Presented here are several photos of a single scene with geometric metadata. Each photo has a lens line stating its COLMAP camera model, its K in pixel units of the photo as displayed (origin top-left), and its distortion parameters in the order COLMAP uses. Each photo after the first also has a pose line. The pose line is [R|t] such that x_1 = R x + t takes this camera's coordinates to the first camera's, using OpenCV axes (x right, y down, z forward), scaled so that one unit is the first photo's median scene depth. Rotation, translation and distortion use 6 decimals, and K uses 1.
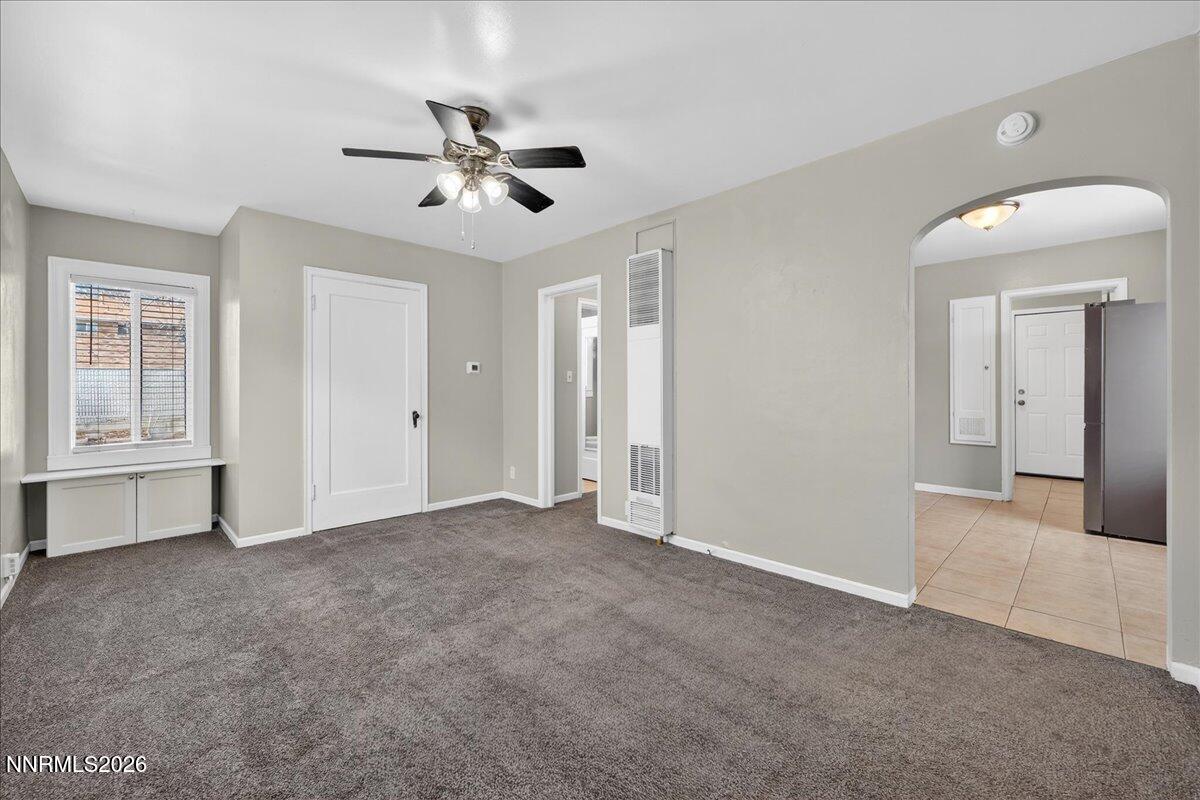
lens RADIAL K [[488.6, 0, 601.2], [0, 488.6, 387.7], [0, 0, 1]] dist [-0.000033, 0.000009]
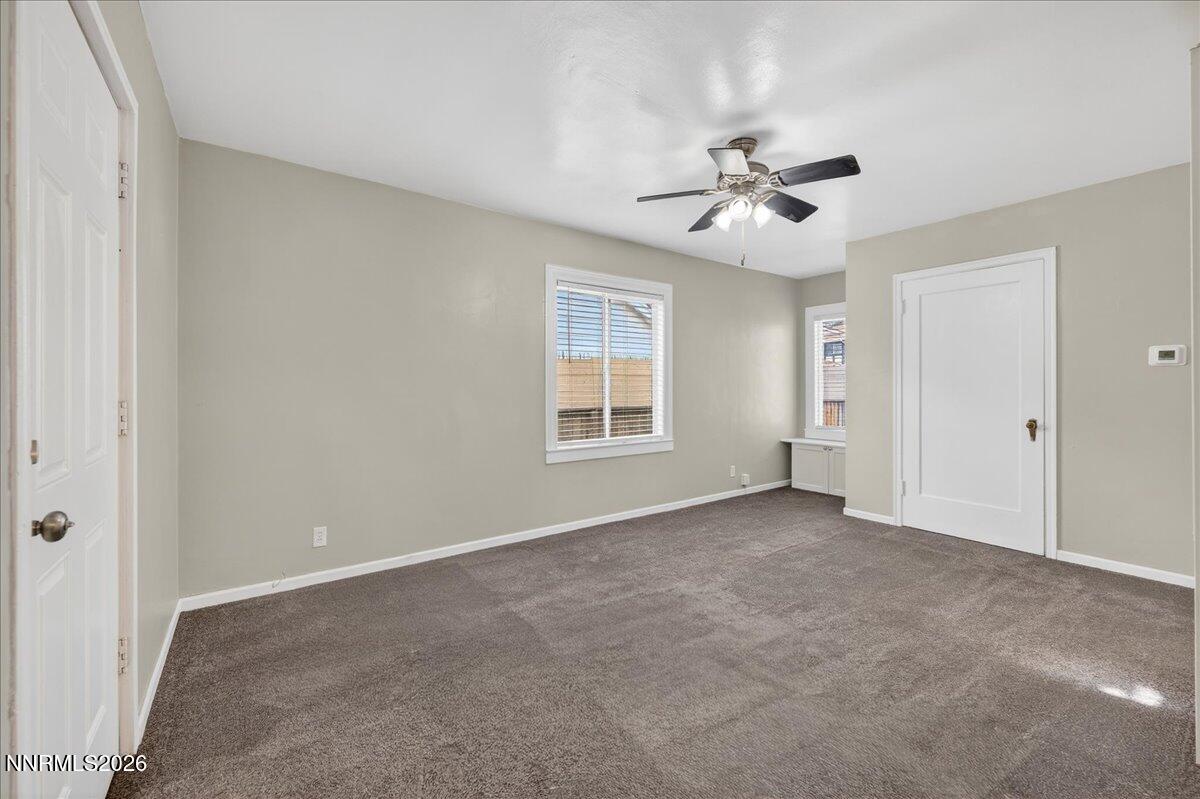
lens RADIAL K [[488.6, 0, 601.2], [0, 488.6, 387.2], [0, 0, 1]] dist [-0.000033, 0.000009]
pose [[-0.167828, 0.006021, -0.985798, 0.585810], [0.006674, 0.999965, 0.004972, -0.013144], [0.985794, -0.005744, -0.167862, 0.568384]]
